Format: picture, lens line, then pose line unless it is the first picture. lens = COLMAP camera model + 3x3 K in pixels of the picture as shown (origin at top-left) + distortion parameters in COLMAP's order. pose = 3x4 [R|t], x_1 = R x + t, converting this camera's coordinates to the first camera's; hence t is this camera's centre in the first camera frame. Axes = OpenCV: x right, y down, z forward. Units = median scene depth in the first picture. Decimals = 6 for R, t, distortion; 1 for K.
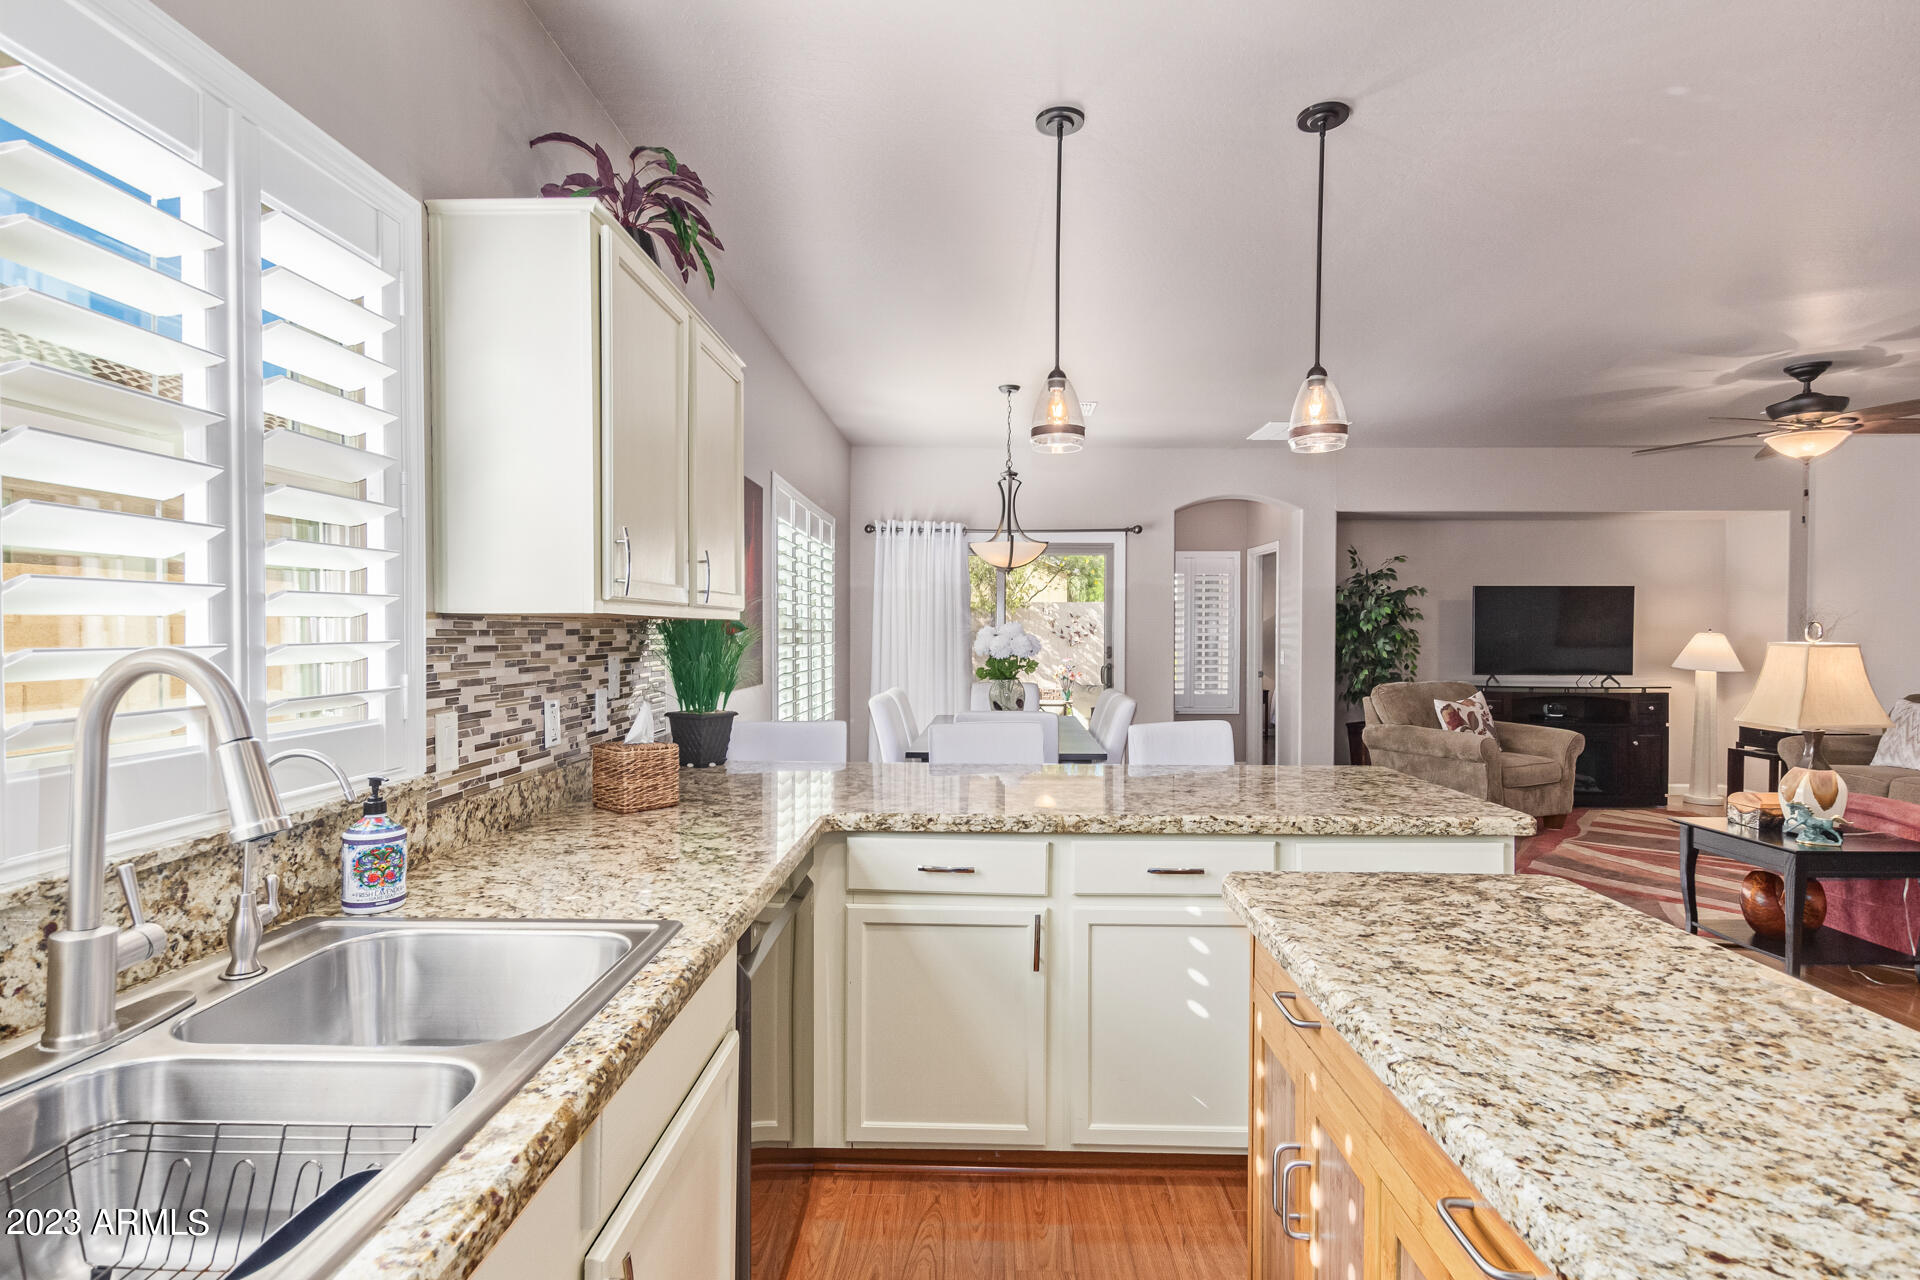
lens RADIAL K [[940.5, 0, 971.1], [0, 940.5, 639.4], [0, 0, 1]] dist [0.018222, -0.010742]
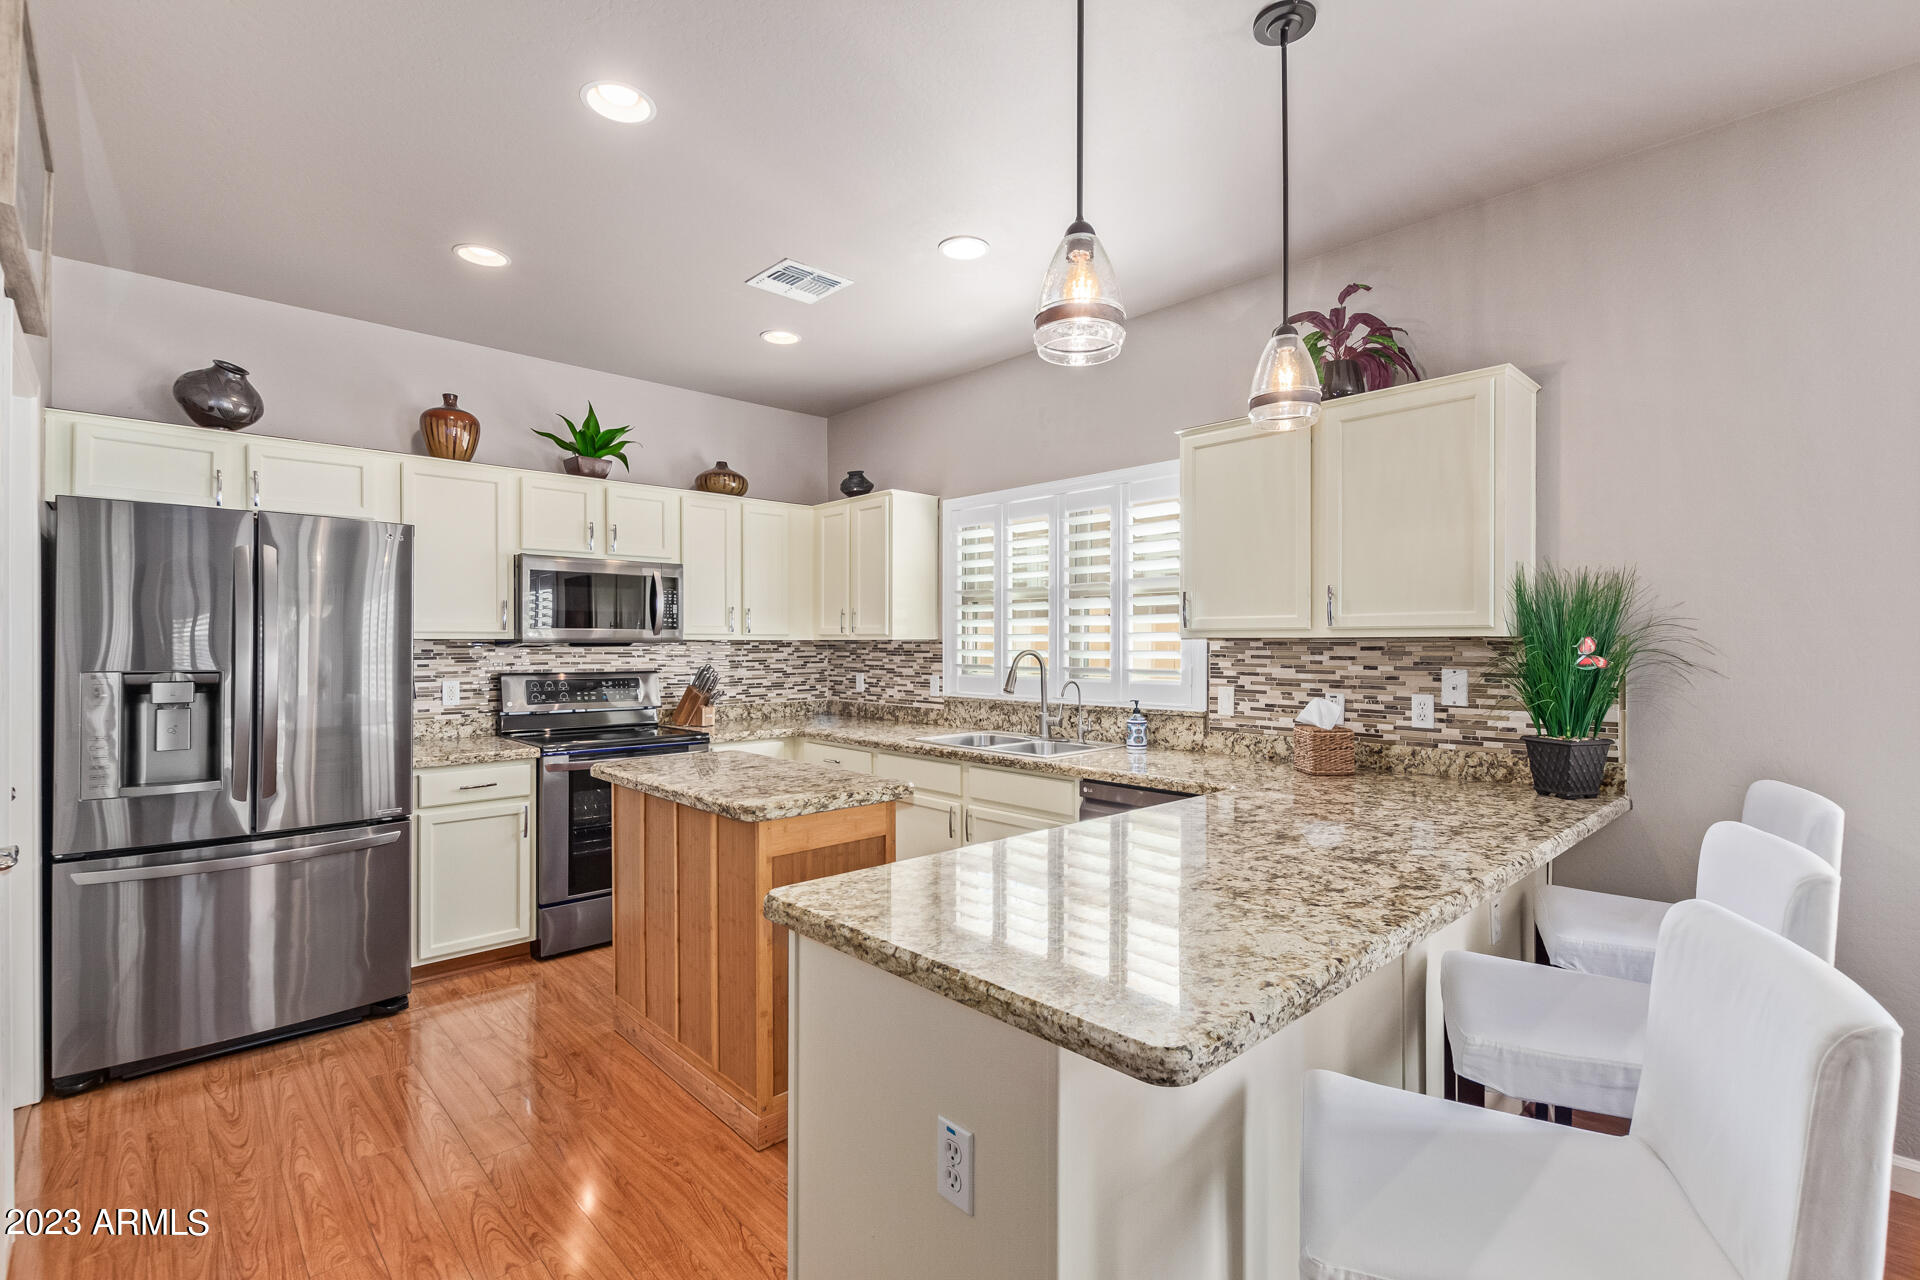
lens RADIAL K [[873.9, 0, 960.0], [0, 873.9, 640.0], [0, 0, 1]] dist [0.013789, -0.007730]
pose [[-0.724614, -0.005512, -0.689133, 1.123817], [-0.008402, 0.999964, 0.000836, -0.019941], [0.689104, 0.006396, -0.724634, 1.886671]]
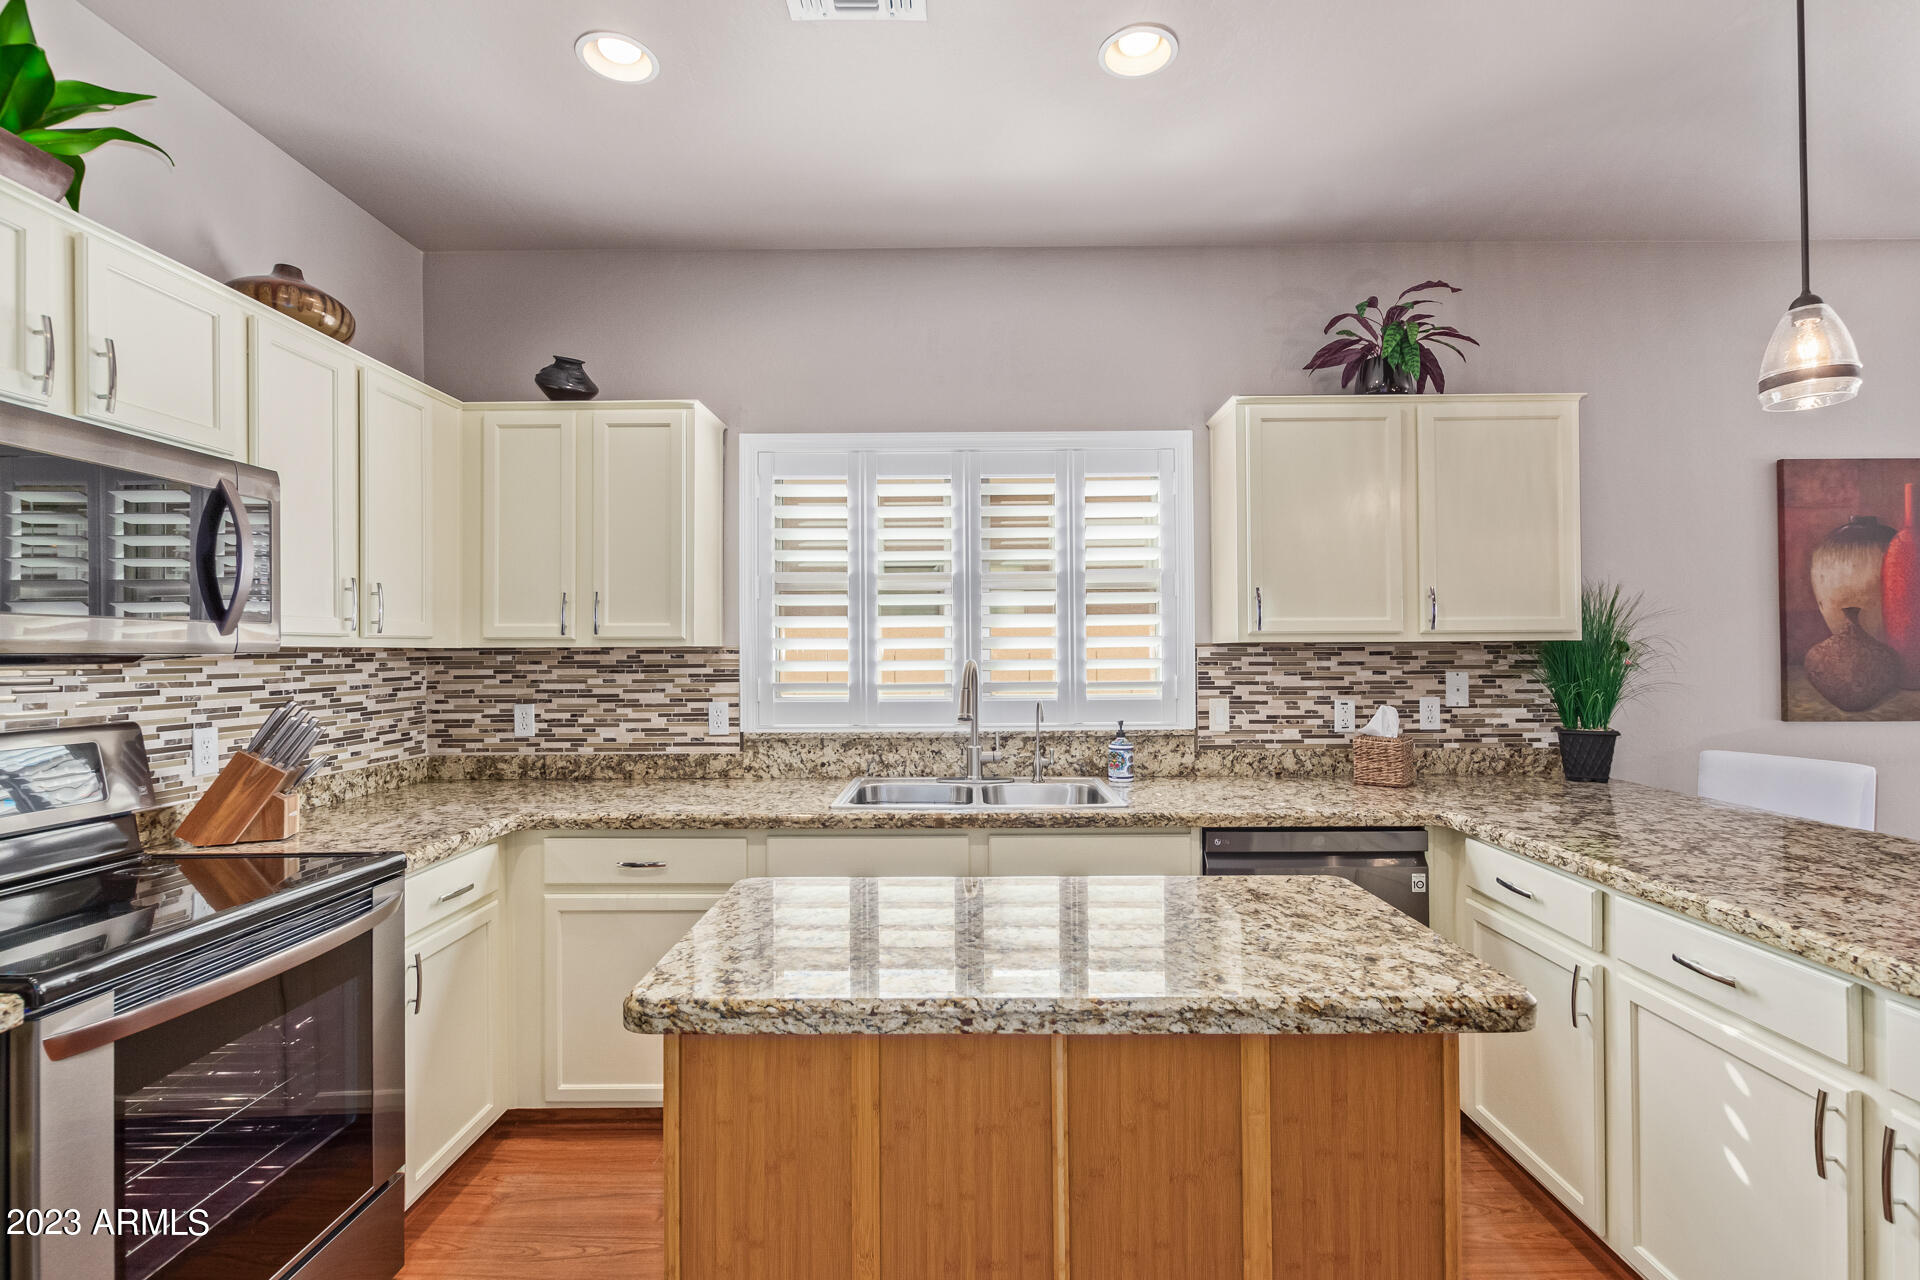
lens RADIAL K [[873.9, 0, 960.0], [0, 873.9, 640.0], [0, 0, 1]] dist [0.013789, -0.007730]
pose [[0.006910, -0.017202, -0.999828, 1.065264], [-0.003116, 0.999847, -0.017223, -0.003823], [0.999971, 0.003235, 0.006855, 0.467880]]
